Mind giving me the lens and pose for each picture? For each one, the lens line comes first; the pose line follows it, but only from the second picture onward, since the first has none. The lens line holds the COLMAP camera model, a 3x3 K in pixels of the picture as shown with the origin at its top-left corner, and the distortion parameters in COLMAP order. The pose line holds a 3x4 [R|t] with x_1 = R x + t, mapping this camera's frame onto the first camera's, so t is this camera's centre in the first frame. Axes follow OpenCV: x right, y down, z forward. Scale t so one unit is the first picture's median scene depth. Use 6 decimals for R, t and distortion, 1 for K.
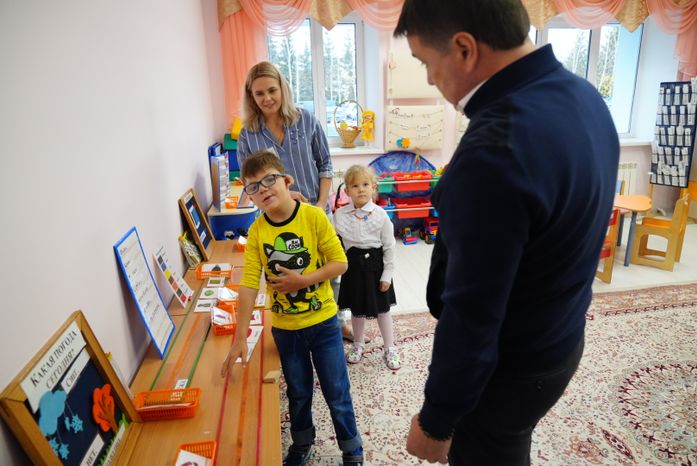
lens RADIAL K [[479.7, 0, 350.7], [0, 479.7, 237.7], [0, 0, 1]] dist [-0.035296, 0.020193]
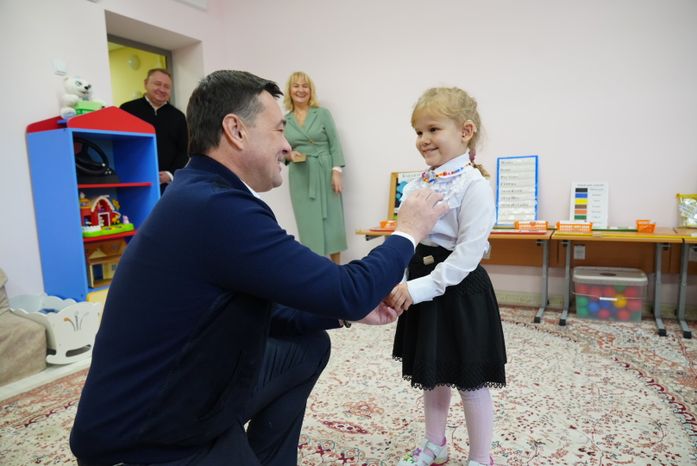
lens RADIAL K [[479.7, 0, 350.7], [0, 479.7, 237.7], [0, 0, 1]] dist [-0.035296, 0.020193]
pose [[-0.604382, 0.146450, -0.783119, 0.813820], [-0.175320, 0.934415, 0.310049, -0.101045], [0.777165, 0.324685, -0.539068, 0.941580]]
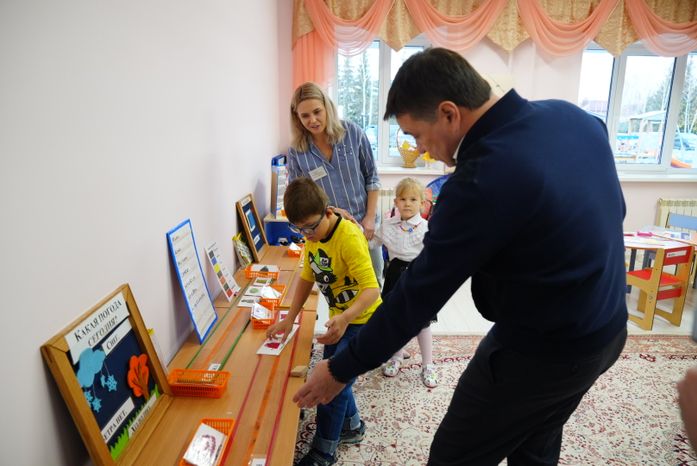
lens RADIAL K [[479.7, 0, 344.8], [0, 479.7, 238.4], [0, 0, 1]] dist [-0.037872, 0.020034]
pose [[0.986654, 0.074200, -0.144939, 0.033807], [-0.080988, 0.995851, -0.041500, 0.023038], [0.141259, 0.052684, 0.988570, -0.010544]]
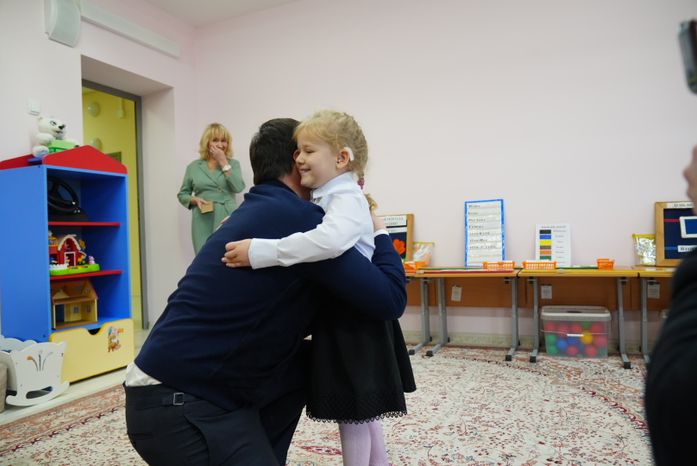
lens RADIAL K [[515.9, 0, 349.1], [0, 515.9, 236.3], [0, 0, 1]] dist [-0.026581, 0.001693]
pose [[-0.549078, 0.045289, -0.834543, 0.896952], [-0.191783, 0.965059, 0.178553, -0.077556], [0.813470, 0.258090, -0.521206, 0.986420]]
